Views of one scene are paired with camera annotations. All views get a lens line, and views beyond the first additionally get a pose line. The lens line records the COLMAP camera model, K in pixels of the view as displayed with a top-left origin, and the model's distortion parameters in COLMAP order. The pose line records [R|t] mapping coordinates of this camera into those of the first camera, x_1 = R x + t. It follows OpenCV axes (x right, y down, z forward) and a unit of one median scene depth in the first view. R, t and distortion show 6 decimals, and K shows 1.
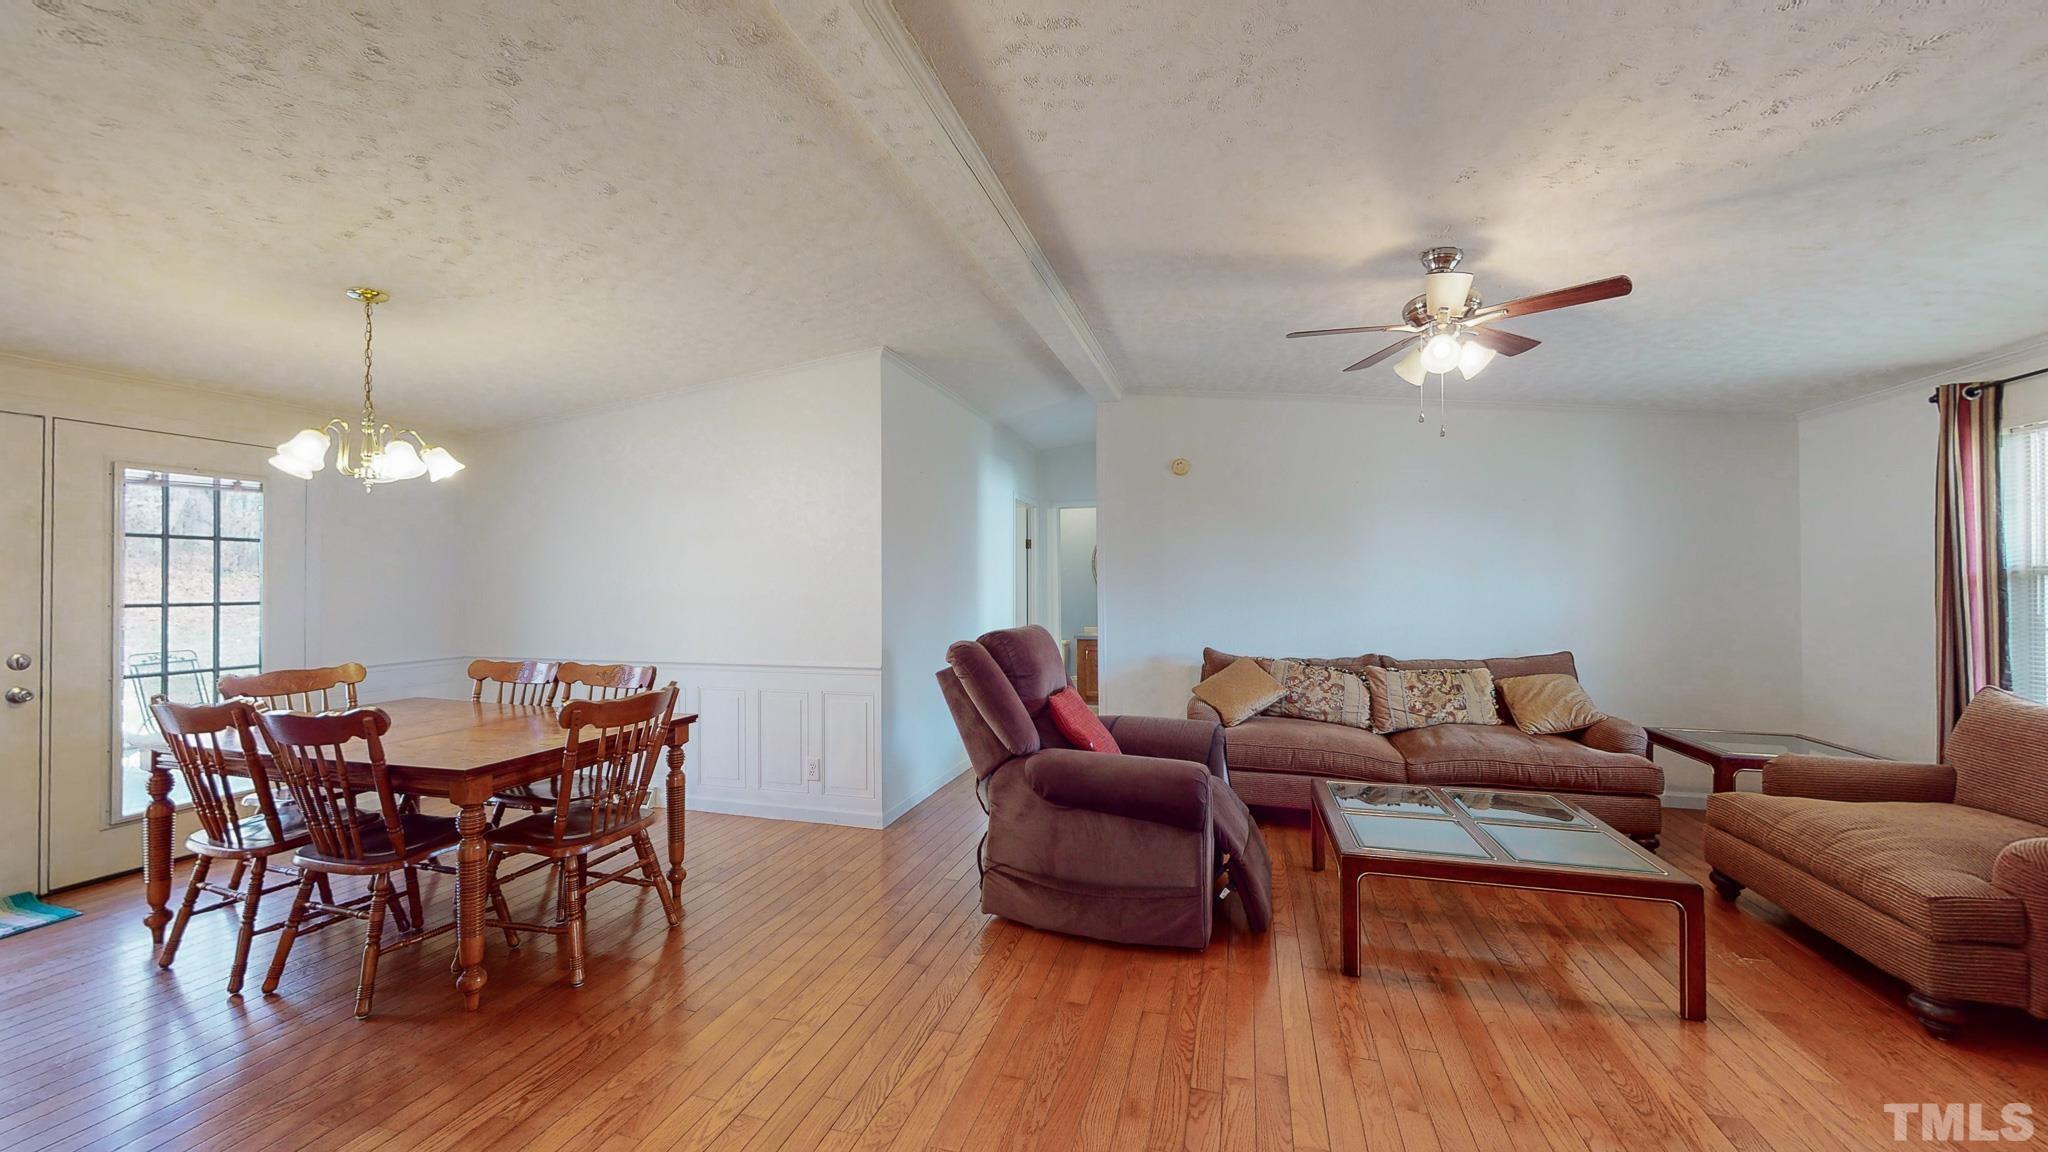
lens RADIAL K [[750.2, 0, 1024.1], [0, 750.2, 578.7], [0, 0, 1]] dist [-0.000603, 0.000122]
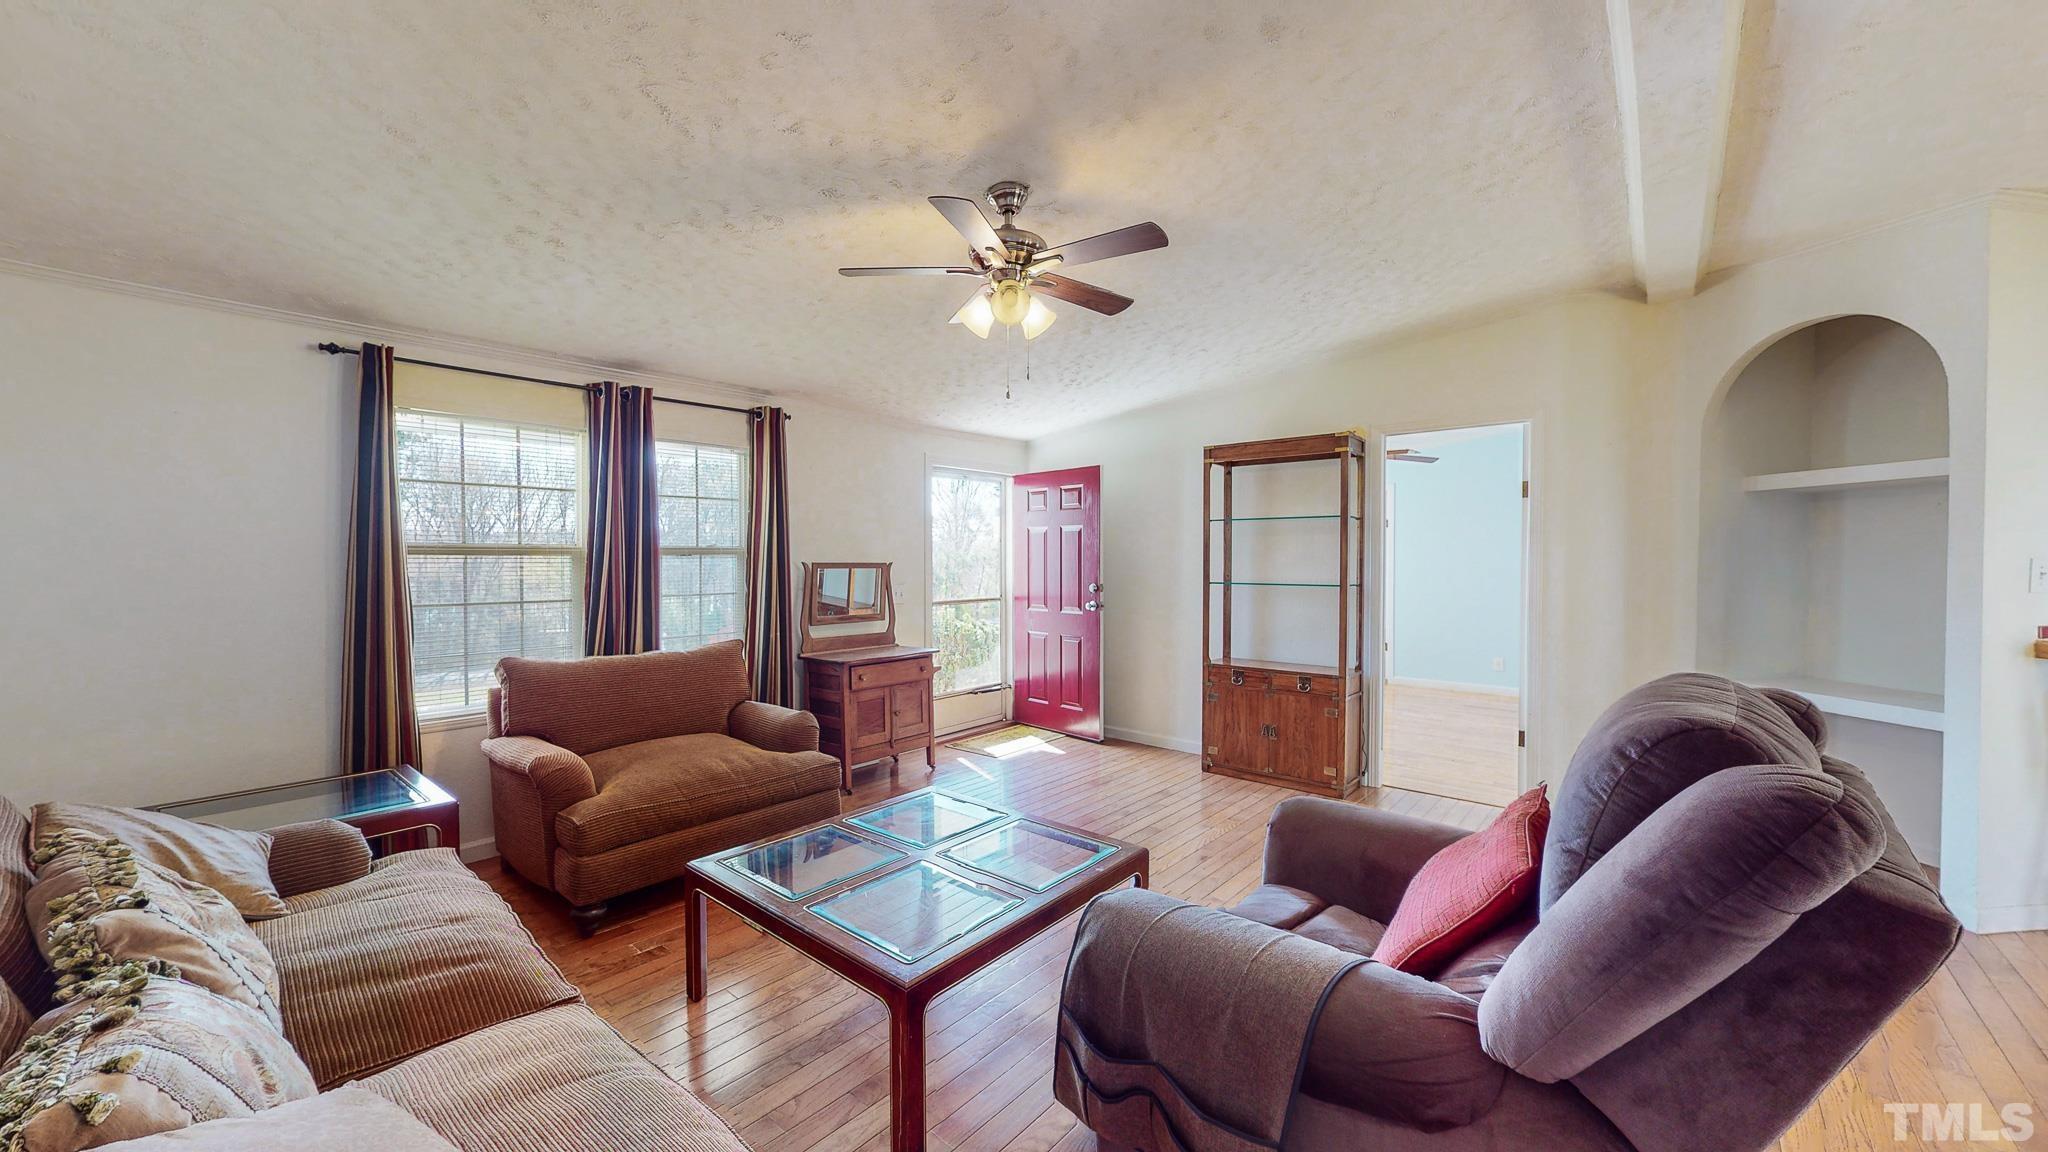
lens RADIAL K [[750.2, 0, 1024.1], [0, 750.2, 578.7], [0, 0, 1]] dist [-0.000603, 0.000122]
pose [[-0.910875, -0.010539, 0.412548, 0.108113], [-0.000823, 0.999718, 0.023722, 0.001733], [-0.412682, 0.021268, -0.910627, 1.164299]]
